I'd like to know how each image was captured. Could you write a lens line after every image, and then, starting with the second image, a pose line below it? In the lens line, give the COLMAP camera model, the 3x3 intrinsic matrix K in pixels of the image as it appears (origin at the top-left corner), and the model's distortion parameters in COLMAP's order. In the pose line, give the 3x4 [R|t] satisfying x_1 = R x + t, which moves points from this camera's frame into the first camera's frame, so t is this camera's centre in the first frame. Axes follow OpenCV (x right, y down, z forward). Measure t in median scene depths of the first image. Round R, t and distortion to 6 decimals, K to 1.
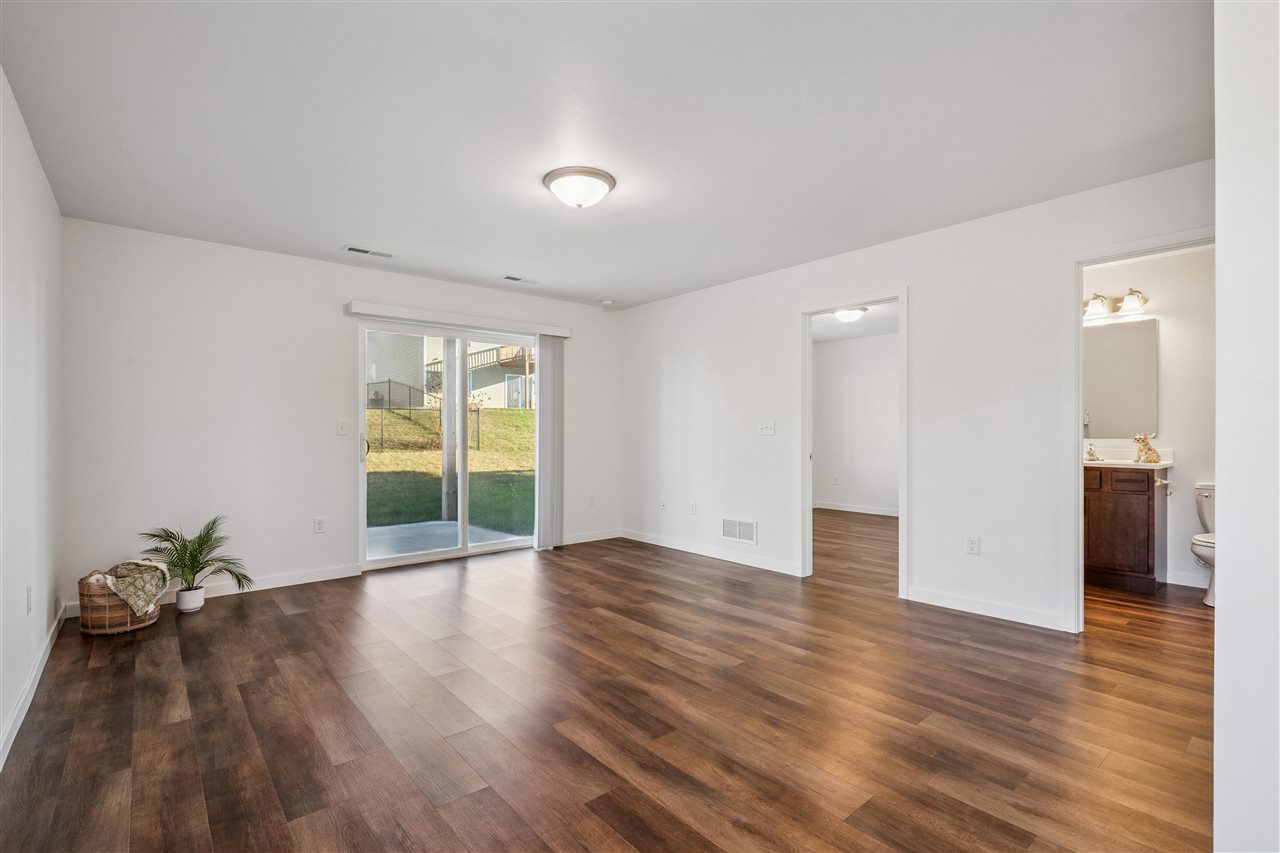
lens RADIAL K [[603.3, 0, 638.2], [0, 603.3, 425.7], [0, 0, 1]] dist [-0.013353, 0.003185]
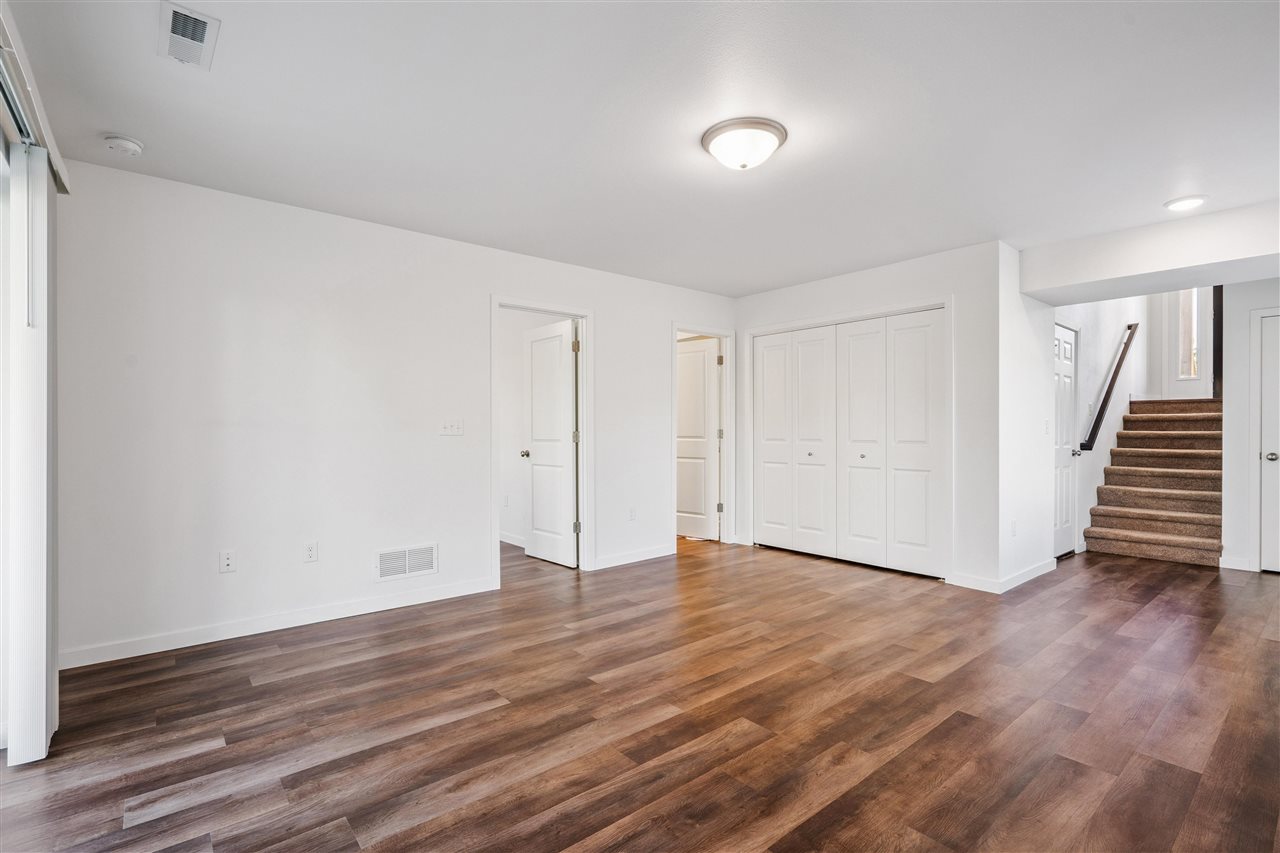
lens RADIAL K [[603.3, 0, 639.9], [0, 603.3, 428.3], [0, 0, 1]] dist [-0.013353, 0.003185]
pose [[-0.012080, 0.001465, 0.999926, -0.948549], [-0.005616, 0.999983, -0.001533, 0.009638], [-0.999911, -0.005634, -0.012072, 1.159597]]
